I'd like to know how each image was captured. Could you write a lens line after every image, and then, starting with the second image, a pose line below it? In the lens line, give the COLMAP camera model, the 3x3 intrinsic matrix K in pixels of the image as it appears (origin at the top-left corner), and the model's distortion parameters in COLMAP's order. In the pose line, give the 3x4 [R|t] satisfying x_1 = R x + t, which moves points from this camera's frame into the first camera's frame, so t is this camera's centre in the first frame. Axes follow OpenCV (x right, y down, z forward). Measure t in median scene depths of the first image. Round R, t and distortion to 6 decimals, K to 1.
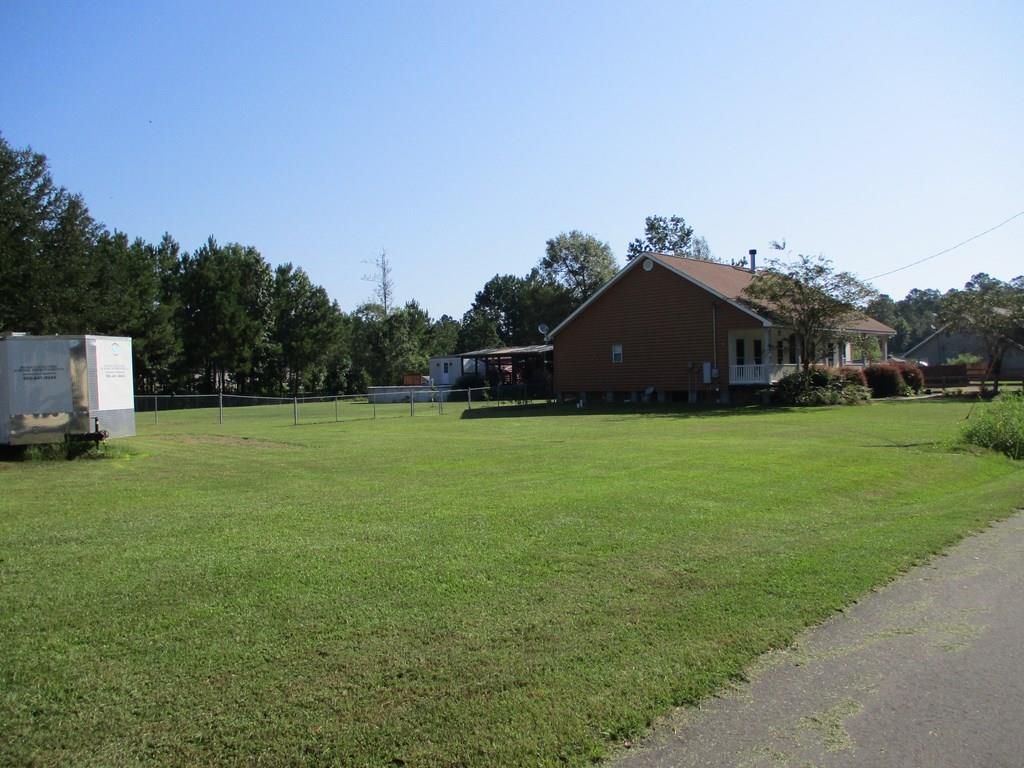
lens RADIAL K [[843.2, 0, 514.2], [0, 843.2, 386.4], [0, 0, 1]] dist [-0.040438, 0.013272]
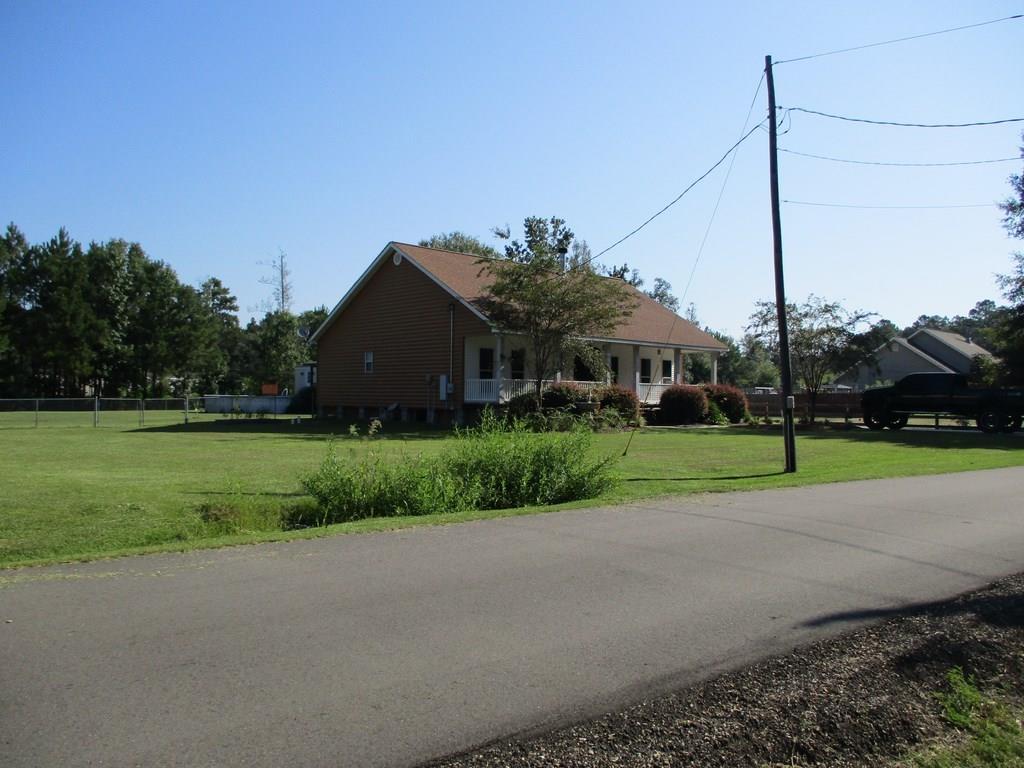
lens RADIAL K [[843.2, 0, 514.2], [0, 843.2, 386.4], [0, 0, 1]] dist [-0.040438, 0.013272]
pose [[0.998512, 0.033951, -0.042682, 0.191872], [-0.034829, 0.999193, -0.020013, -0.001722], [0.041968, 0.021470, 0.998888, 0.098882]]
